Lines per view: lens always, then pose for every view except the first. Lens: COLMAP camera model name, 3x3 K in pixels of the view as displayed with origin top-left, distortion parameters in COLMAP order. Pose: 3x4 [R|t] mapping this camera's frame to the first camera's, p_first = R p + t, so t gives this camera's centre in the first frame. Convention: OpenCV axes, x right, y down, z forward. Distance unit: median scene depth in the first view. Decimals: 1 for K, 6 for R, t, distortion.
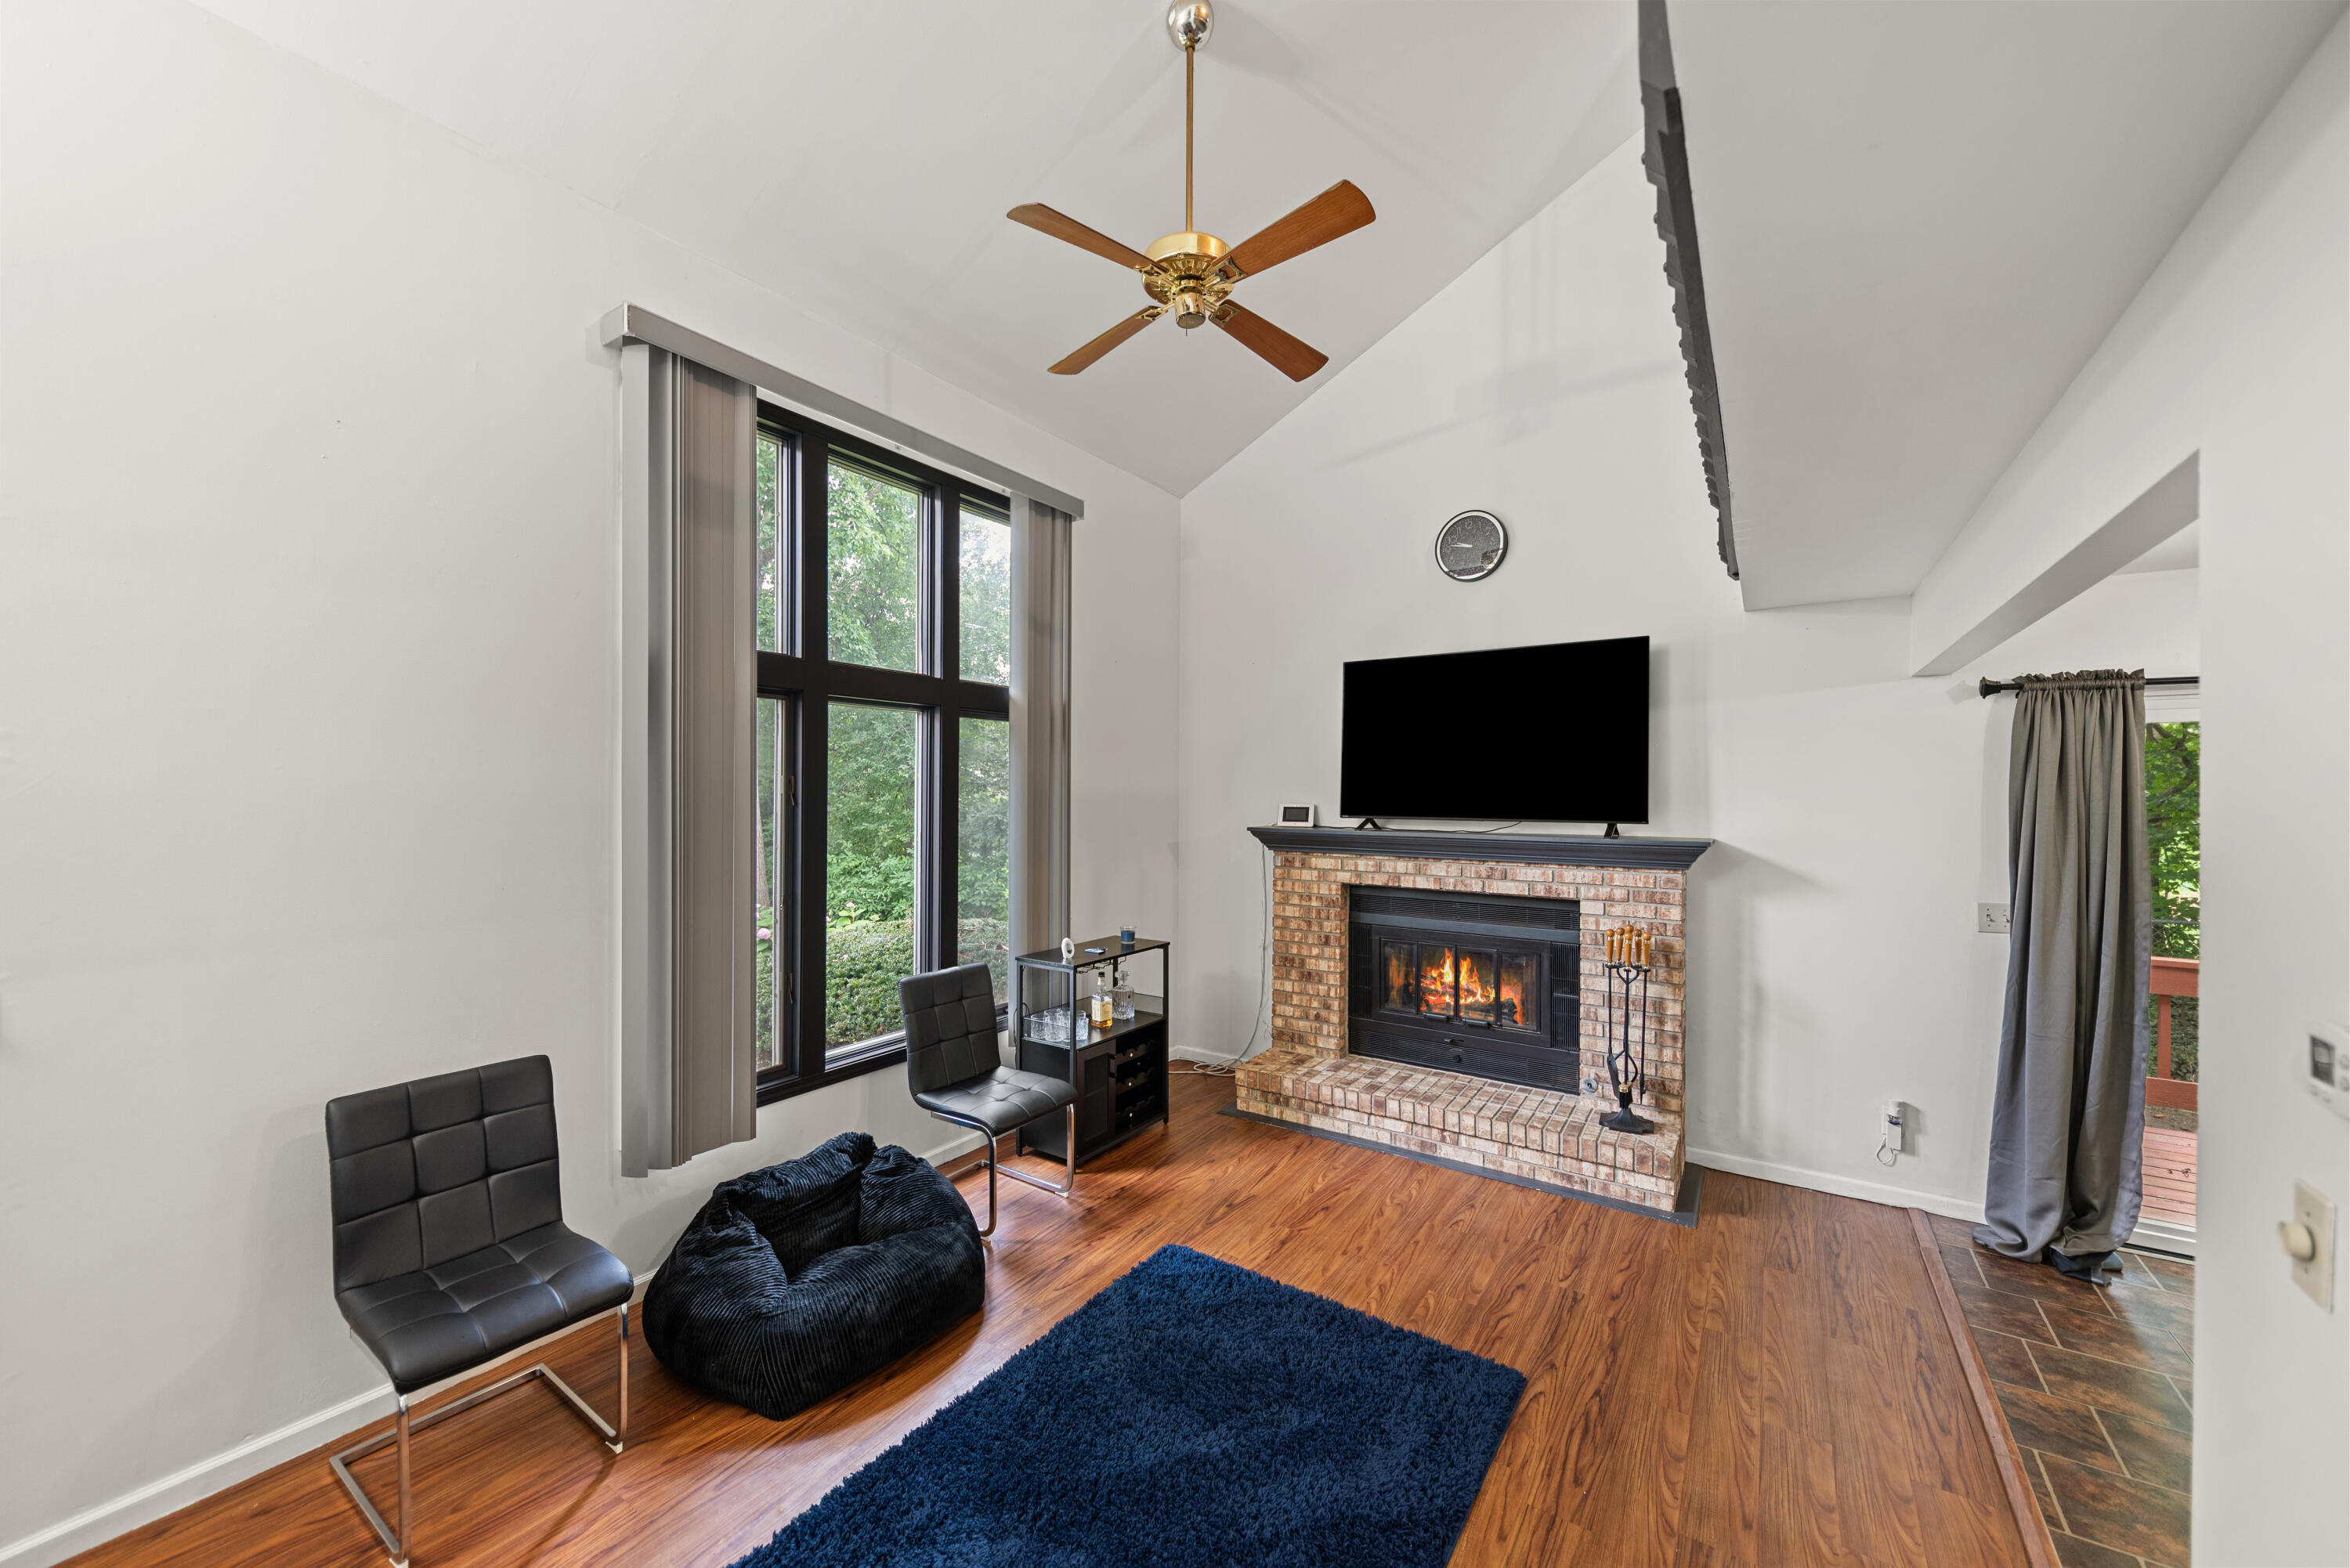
lens RADIAL K [[879.2, 0, 1185.6], [0, 879.2, 798.4], [0, 0, 1]] dist [0.000729, -0.000109]
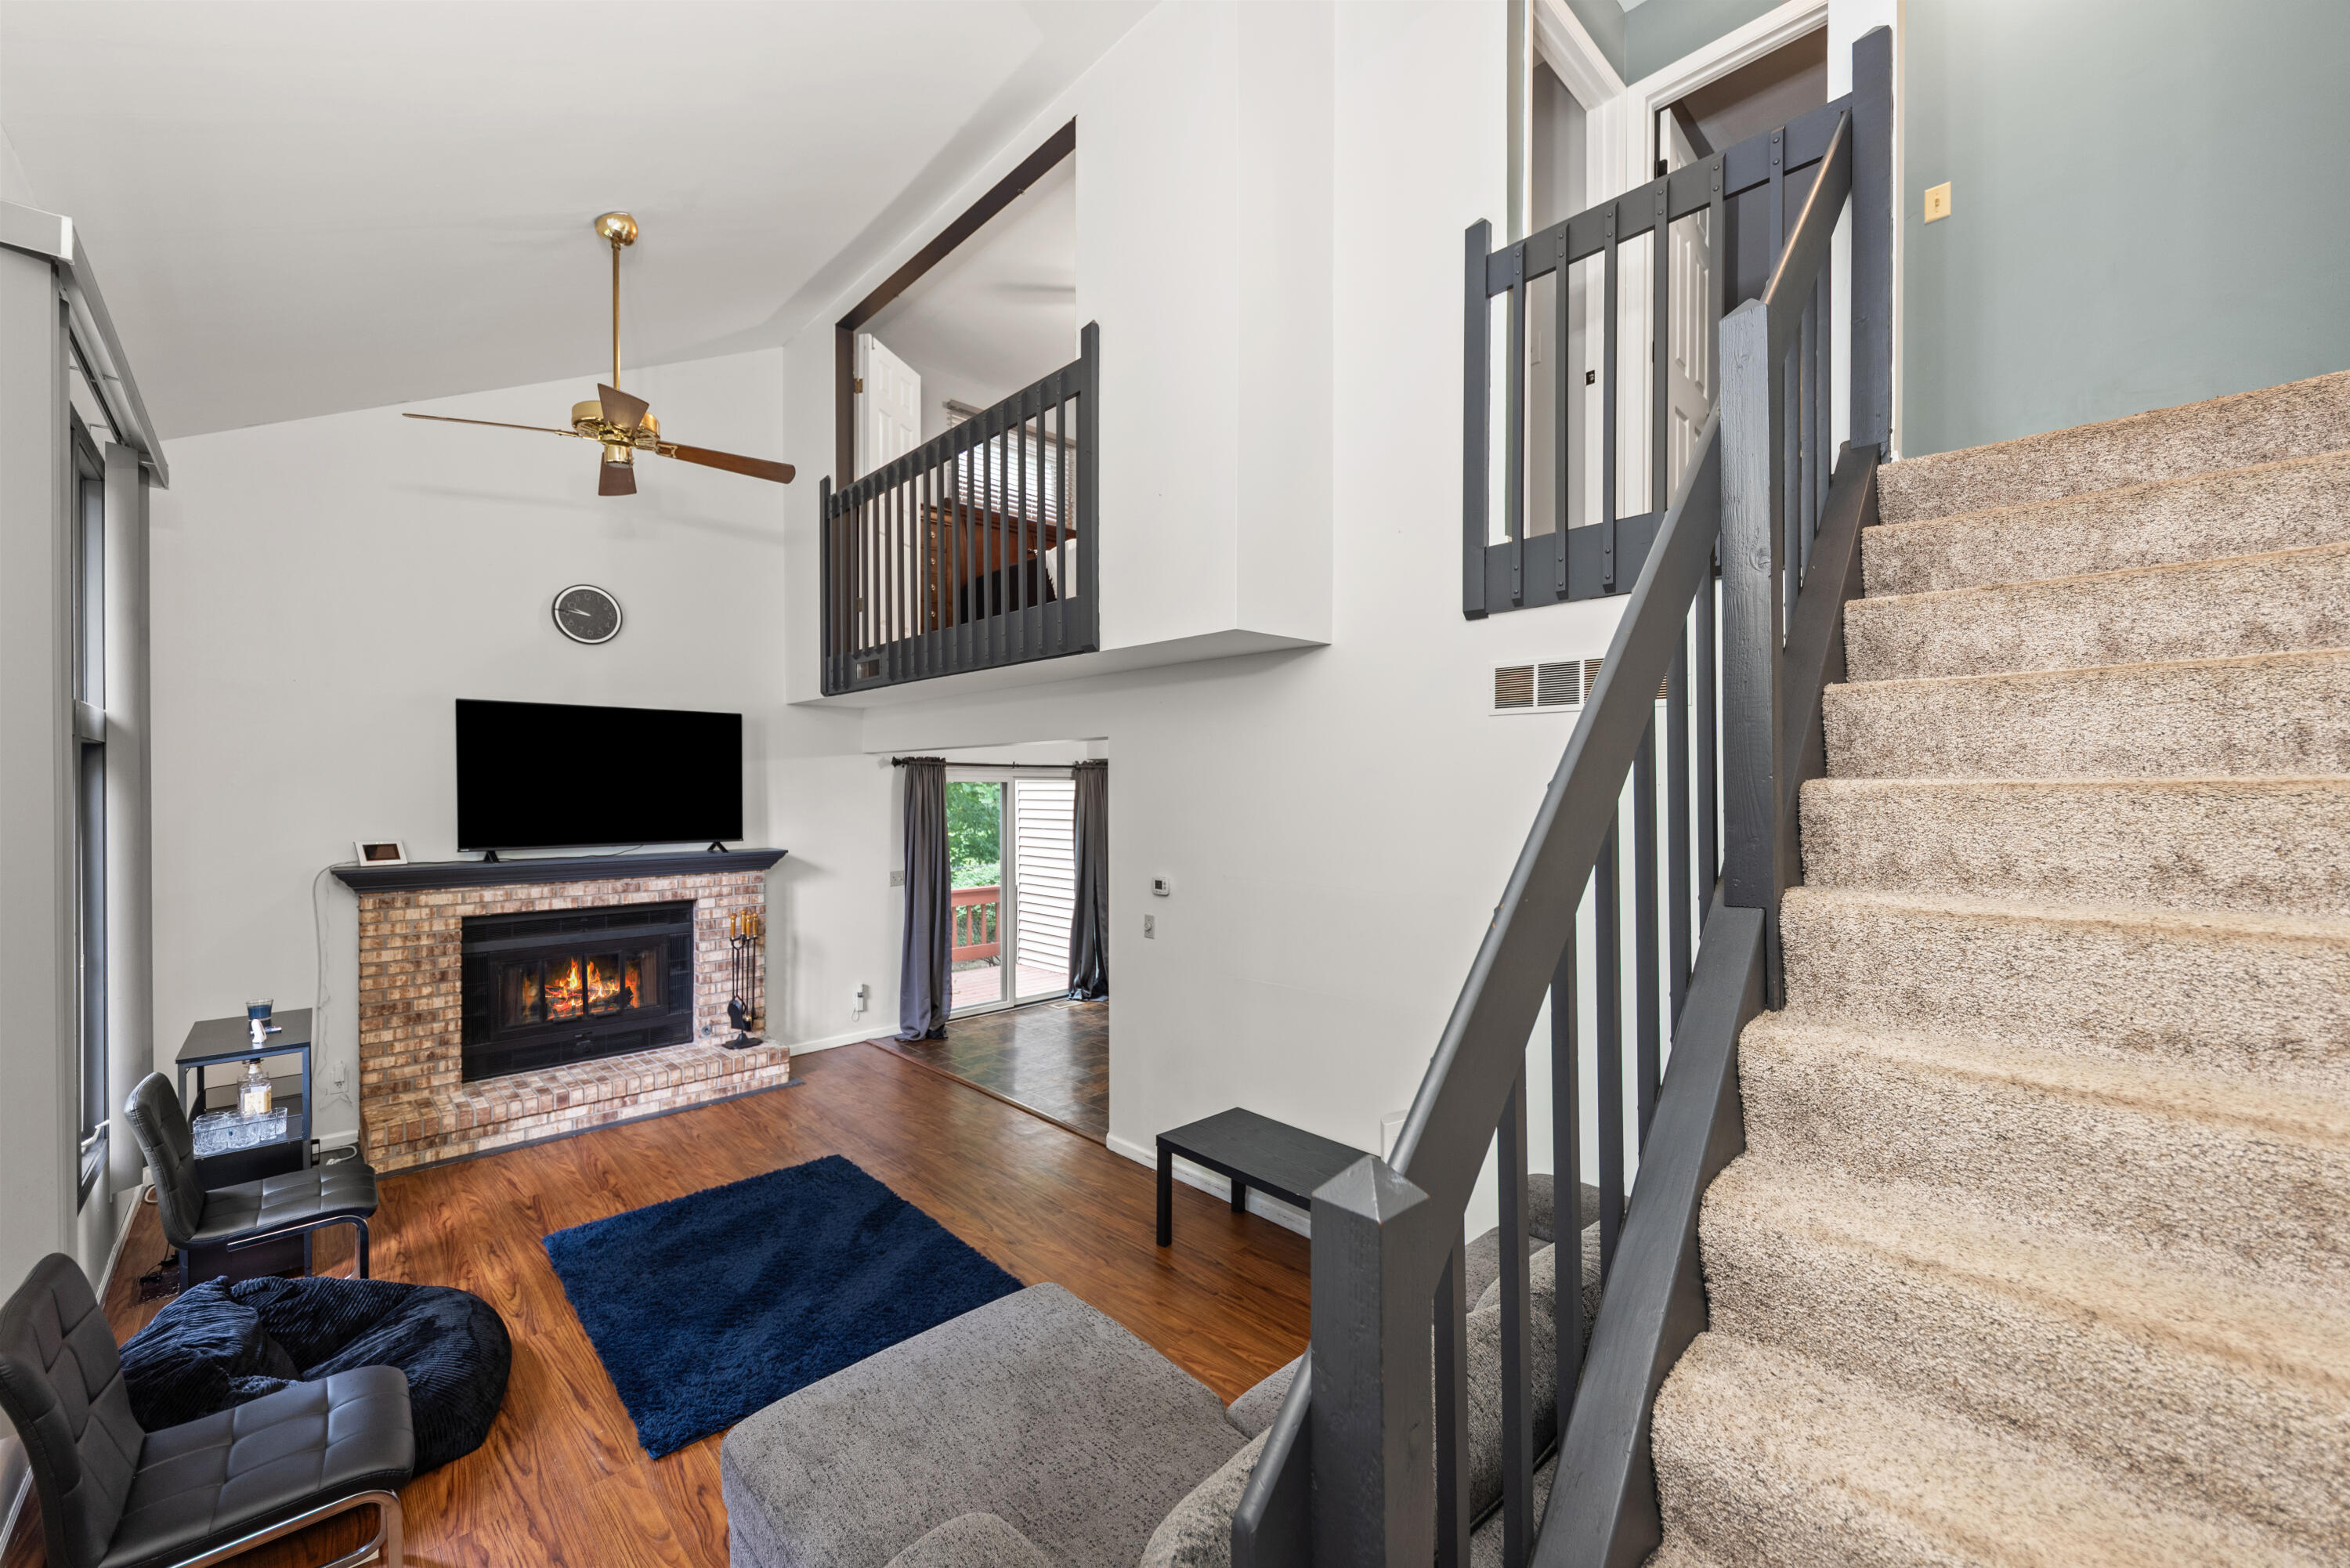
lens RADIAL K [[879.2, 0, 1185.6], [0, 879.2, 798.4], [0, 0, 1]] dist [0.000729, -0.000109]
pose [[0.206957, -0.012167, 0.978274, -0.697952], [0.011664, 0.999882, 0.009968, -0.044119], [-0.978280, 0.009347, 0.207075, -0.035411]]
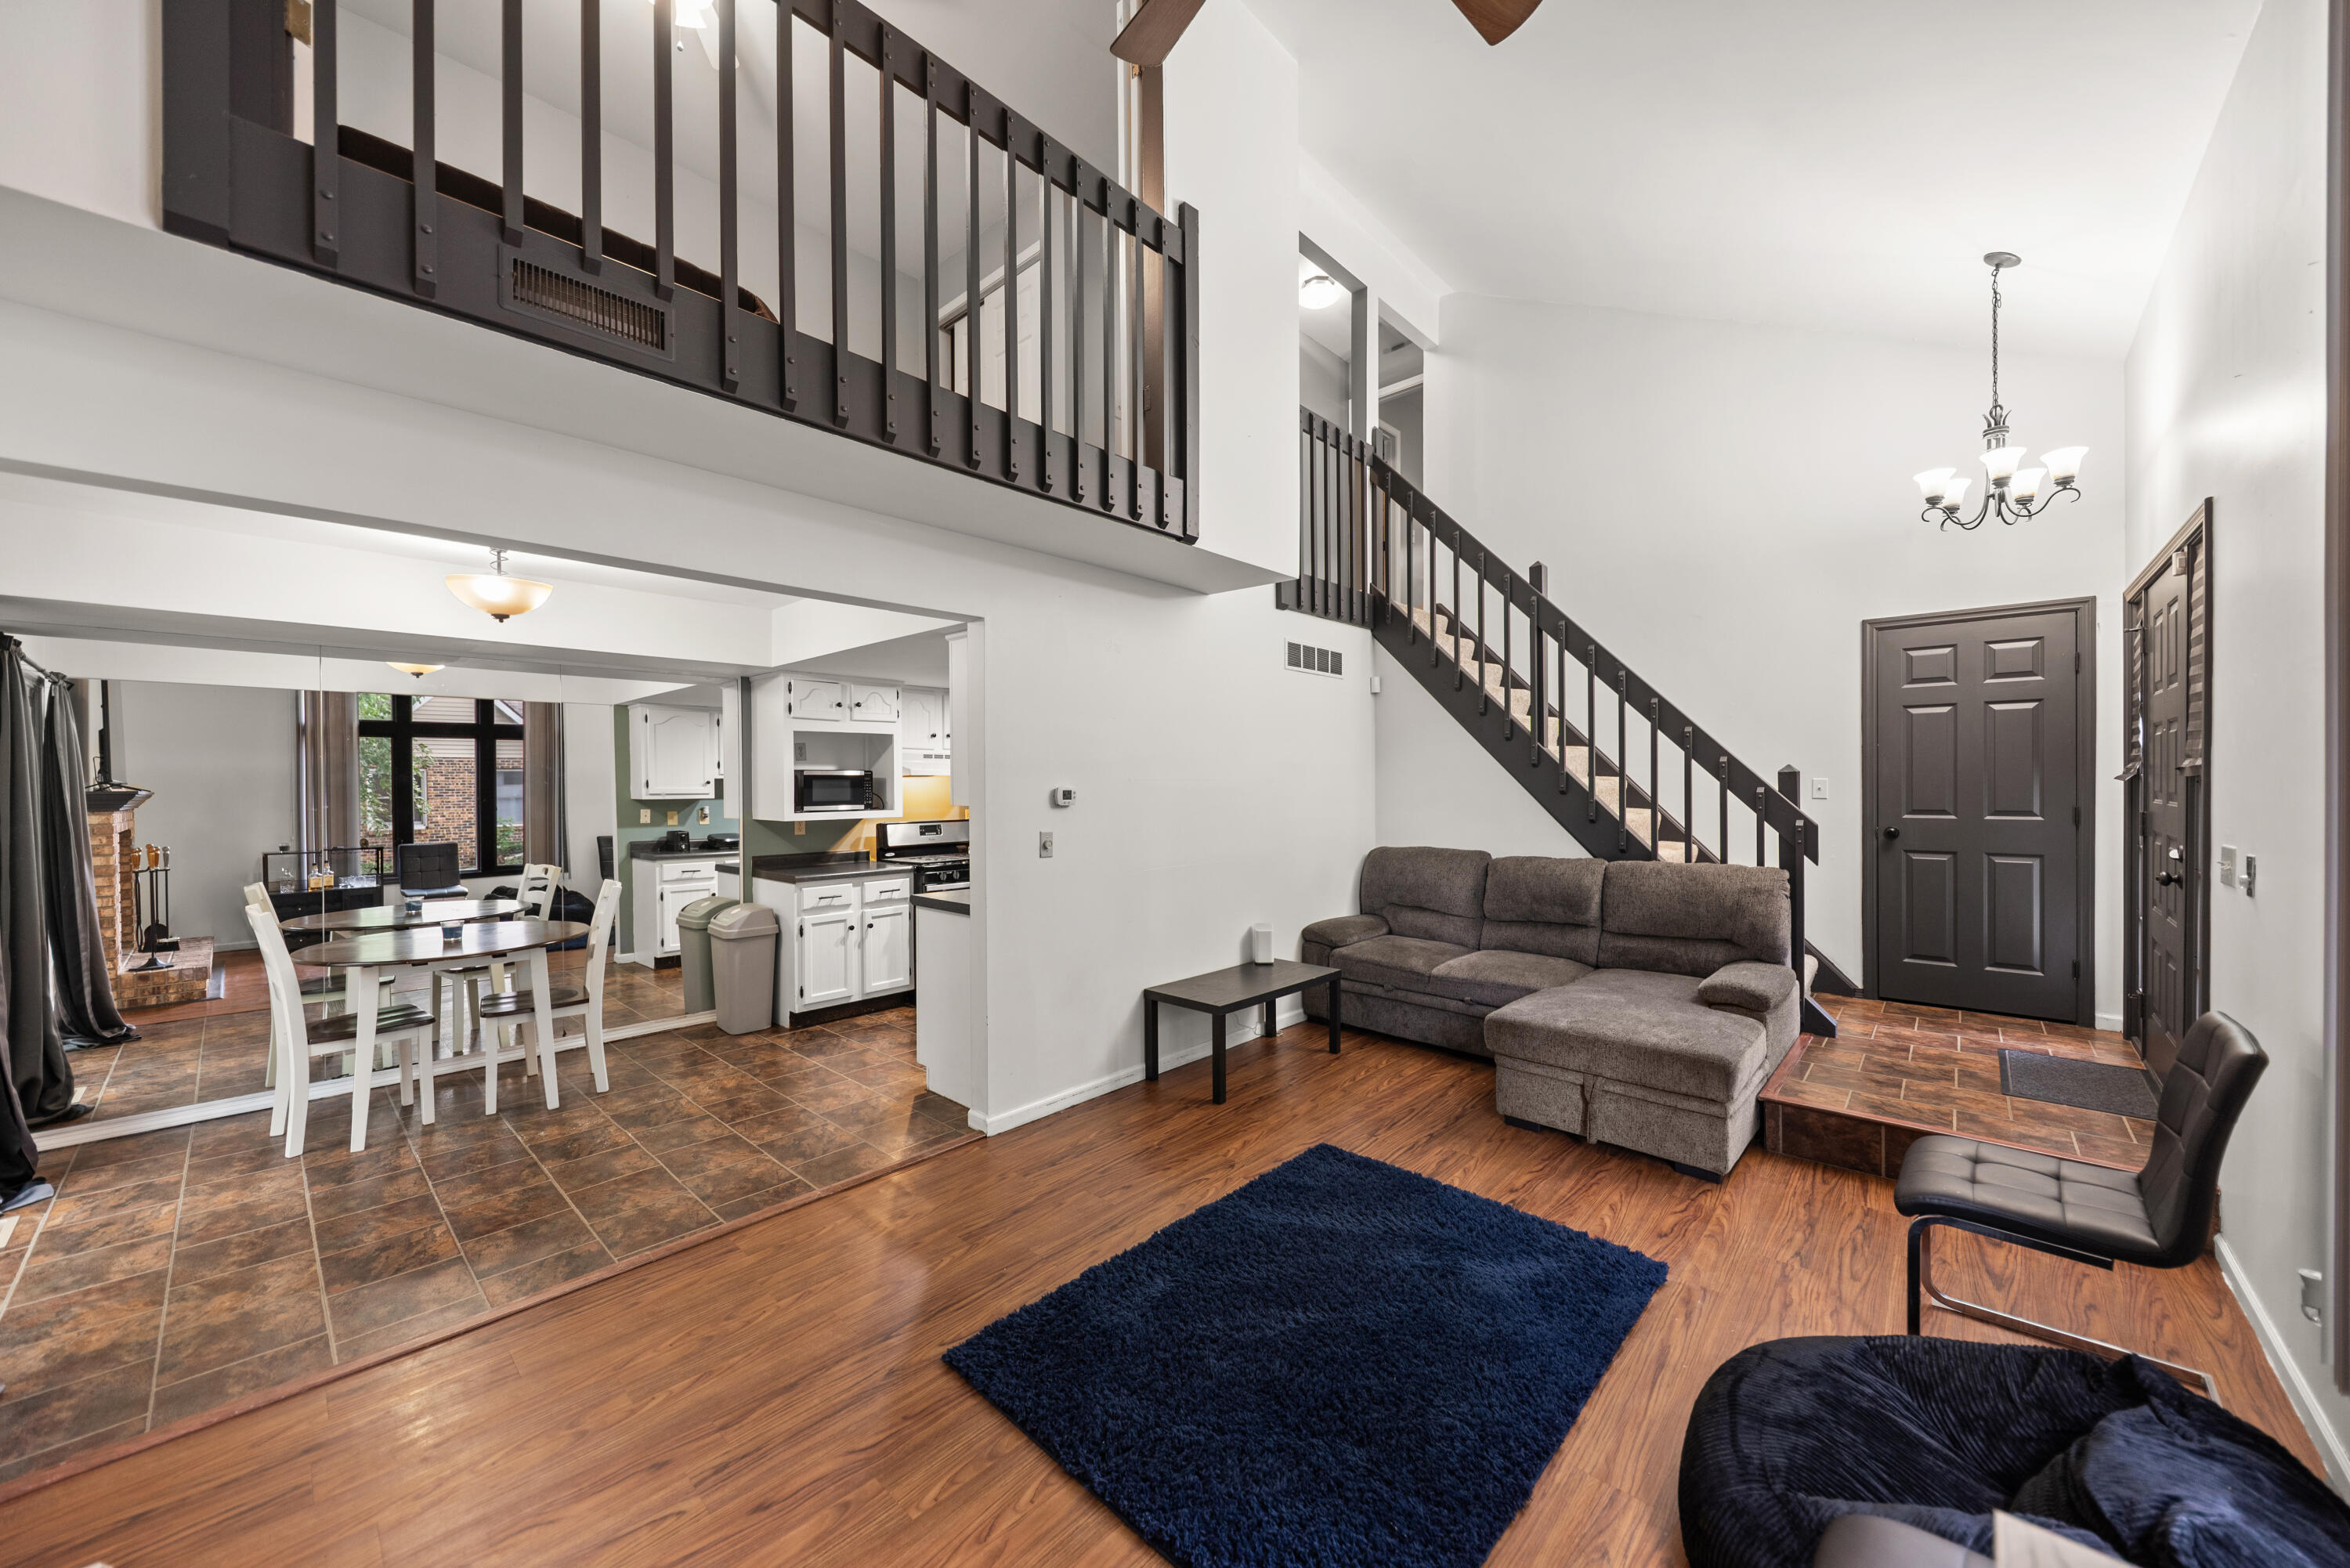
lens RADIAL K [[857.9, 0, 1175.0], [0, 857.9, 784.0], [0, 0, 1]] dist [0.000325, -0.000001]
pose [[-0.987474, -0.005450, 0.157686, 0.021491], [-0.004863, 0.999980, 0.004108, 0.050622], [-0.157705, 0.003289, -0.987481, 1.051478]]
